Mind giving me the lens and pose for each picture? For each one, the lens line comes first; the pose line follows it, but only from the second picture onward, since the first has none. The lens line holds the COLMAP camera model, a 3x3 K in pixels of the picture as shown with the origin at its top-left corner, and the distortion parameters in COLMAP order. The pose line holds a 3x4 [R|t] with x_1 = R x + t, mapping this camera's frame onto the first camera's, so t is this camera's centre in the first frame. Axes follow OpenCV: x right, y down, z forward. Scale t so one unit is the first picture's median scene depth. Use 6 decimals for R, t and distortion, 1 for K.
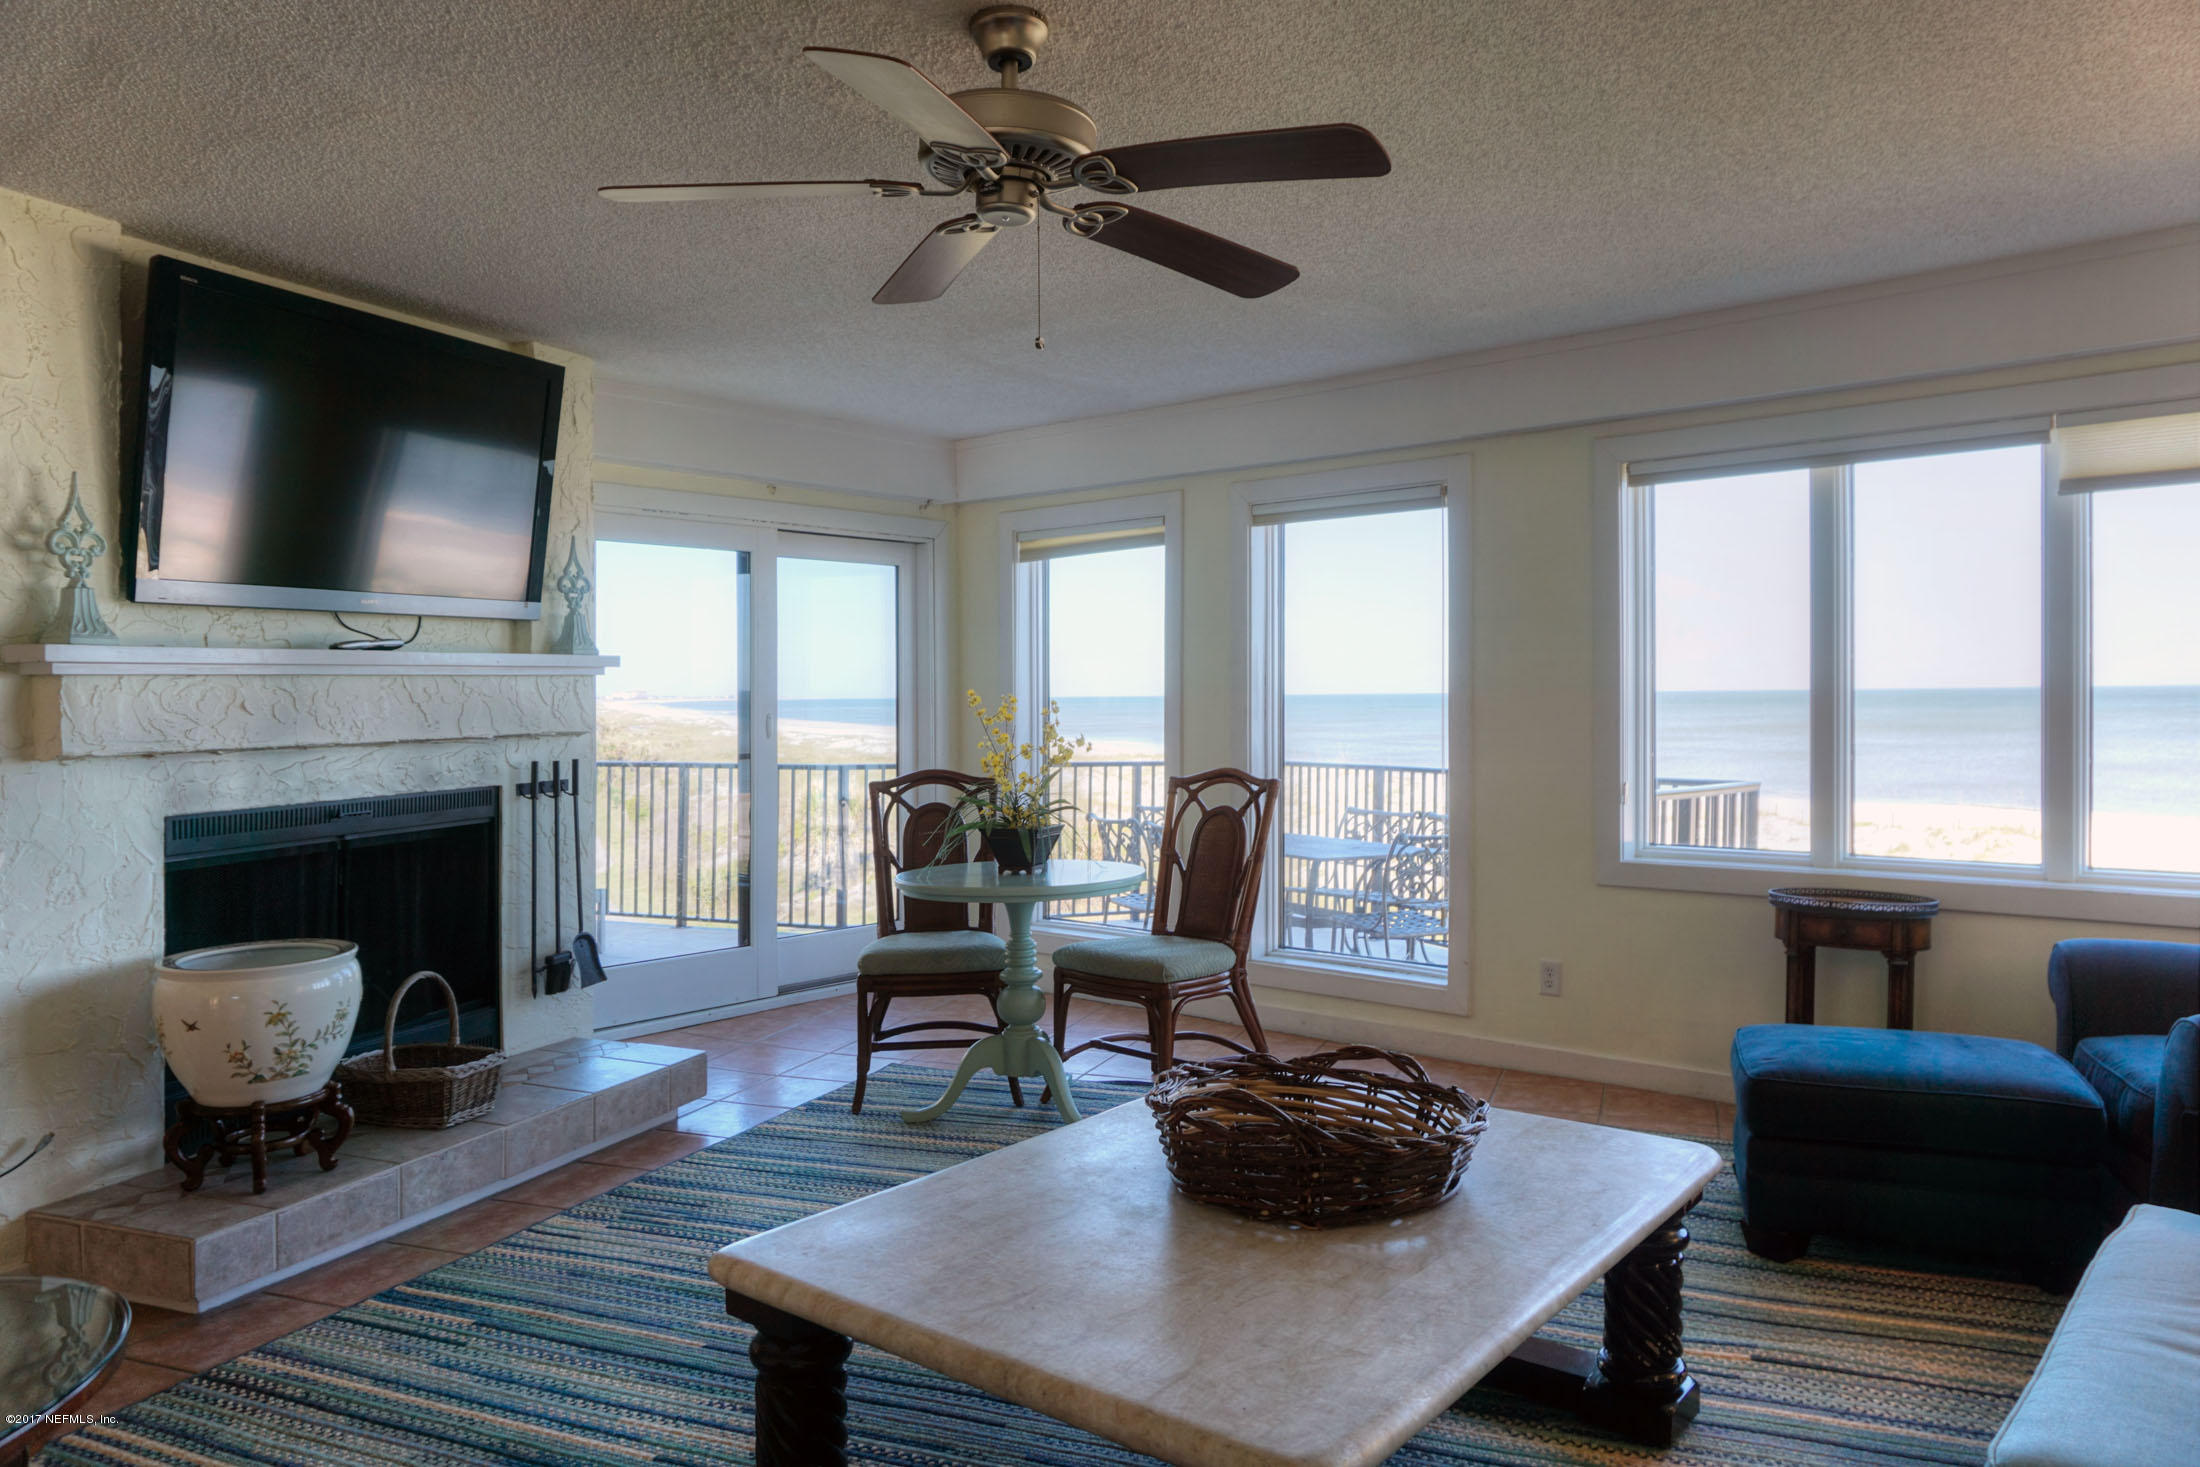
lens RADIAL K [[1516.3, 0, 1082.7], [0, 1516.3, 724.2], [0, 0, 1]] dist [-0.025604, 0.036747]
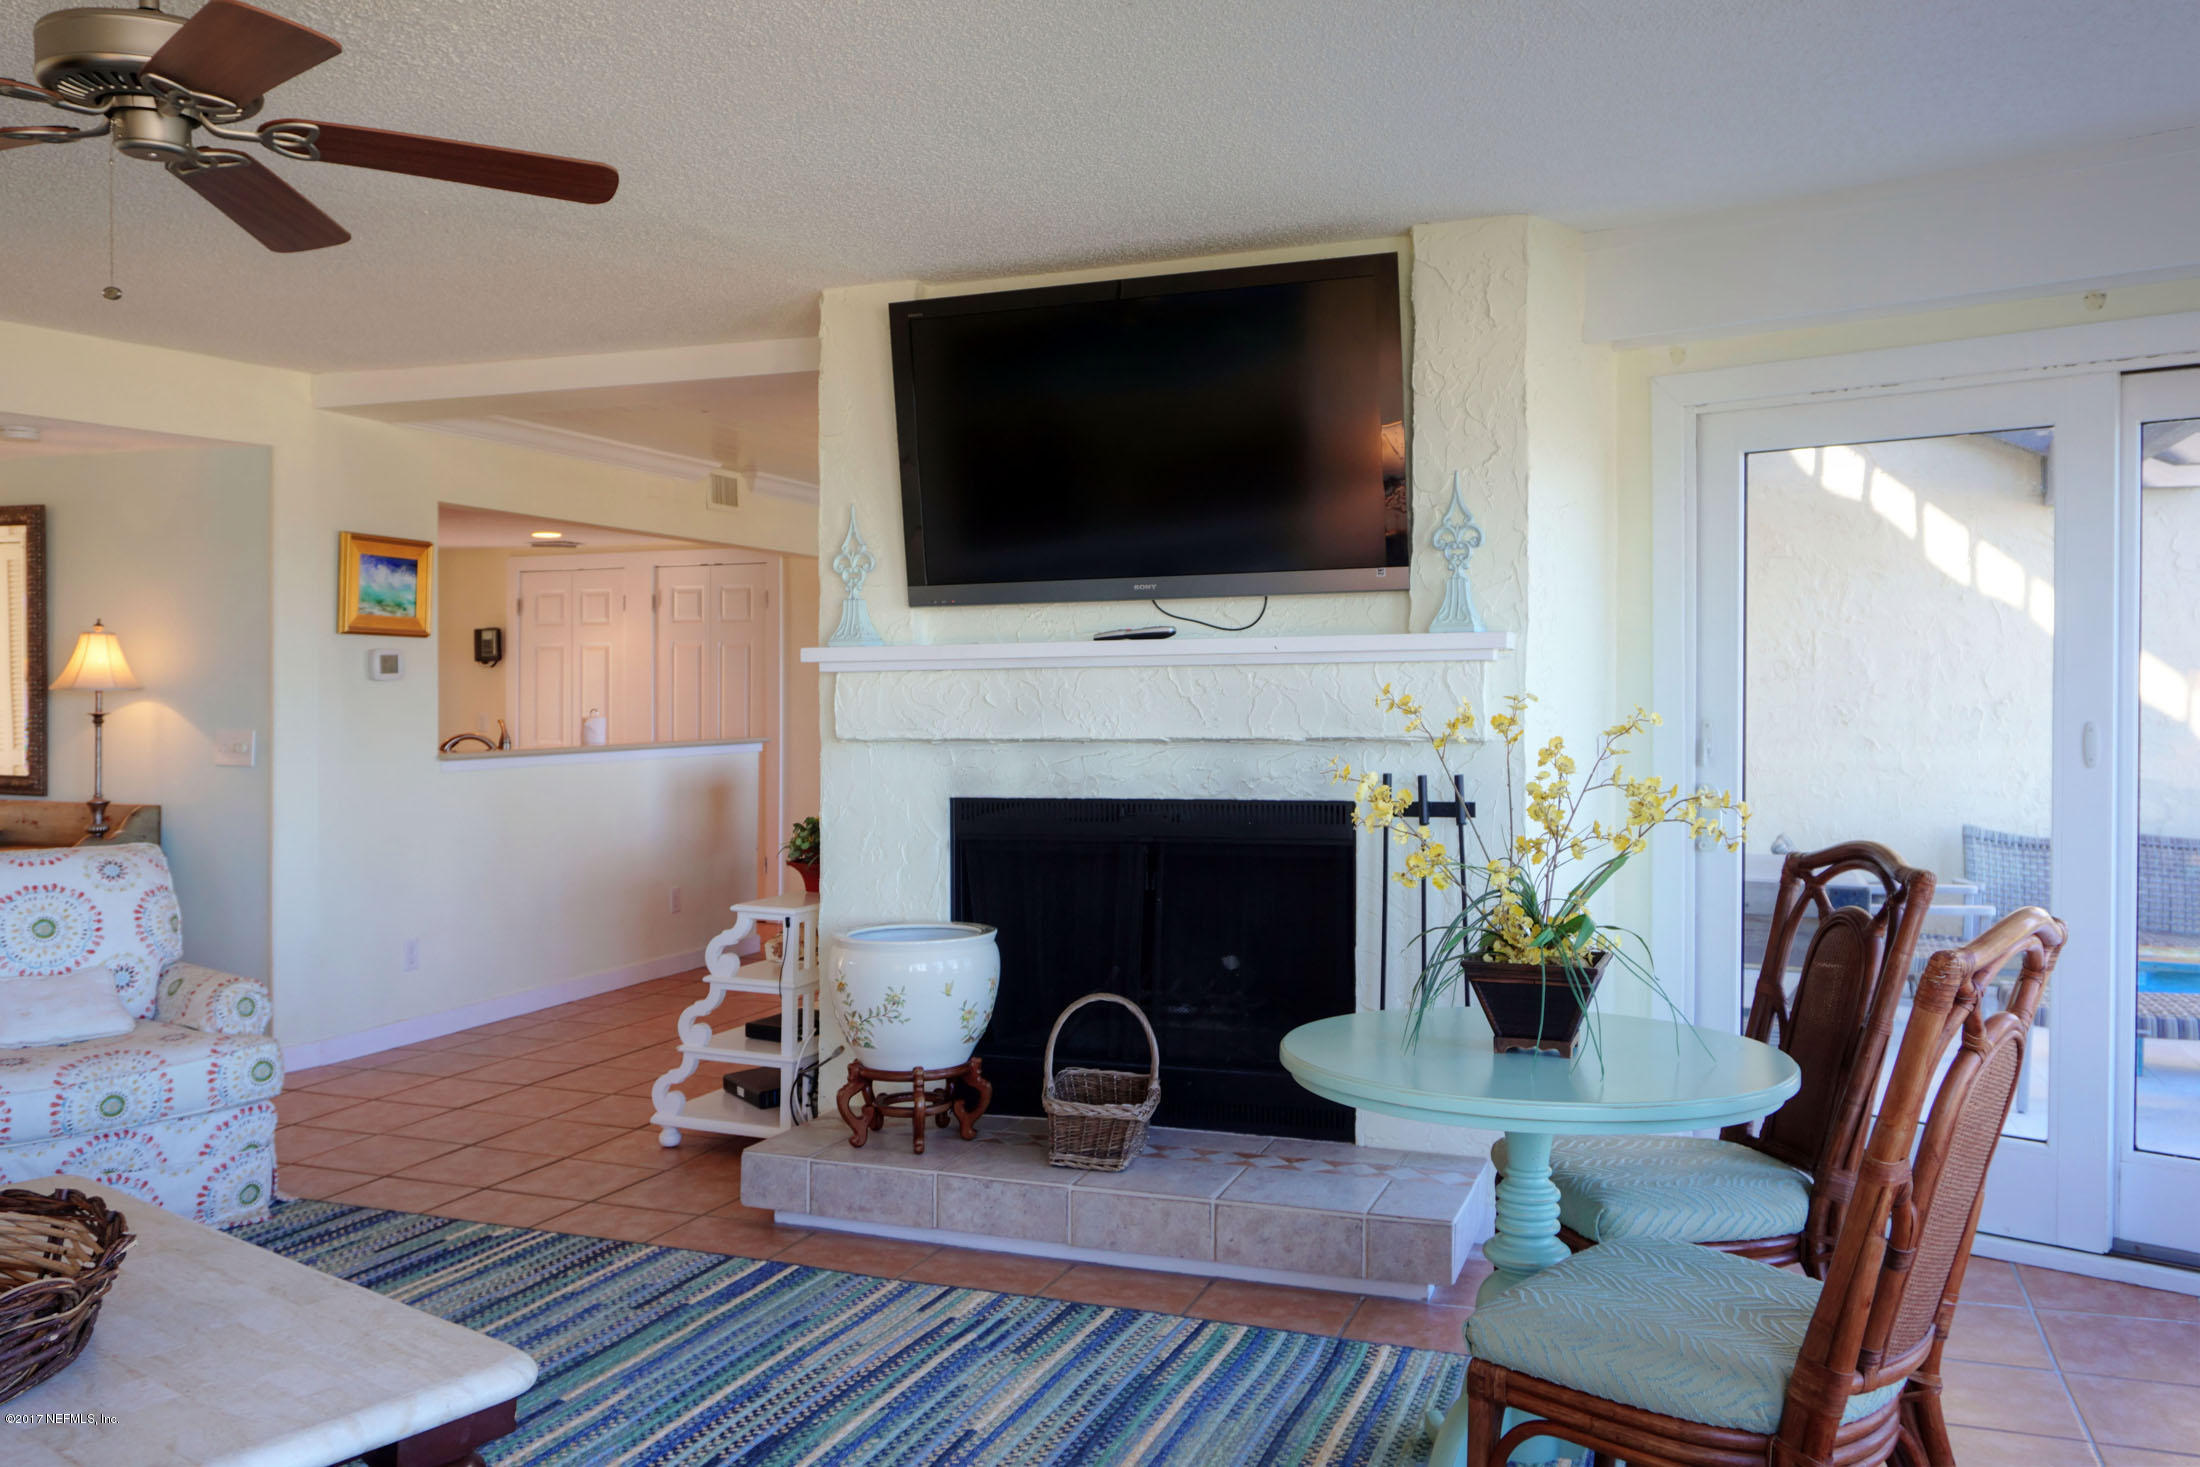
lens RADIAL K [[1764.0, 0, 1146.7], [0, 1764.0, 686.5], [0, 0, 1]] dist [-0.005932, -0.004339]
pose [[0.031621, -0.003789, -0.999493, 0.564486], [-0.018928, 0.999811, -0.004389, -0.014348], [0.999321, 0.019057, 0.031544, 0.899233]]
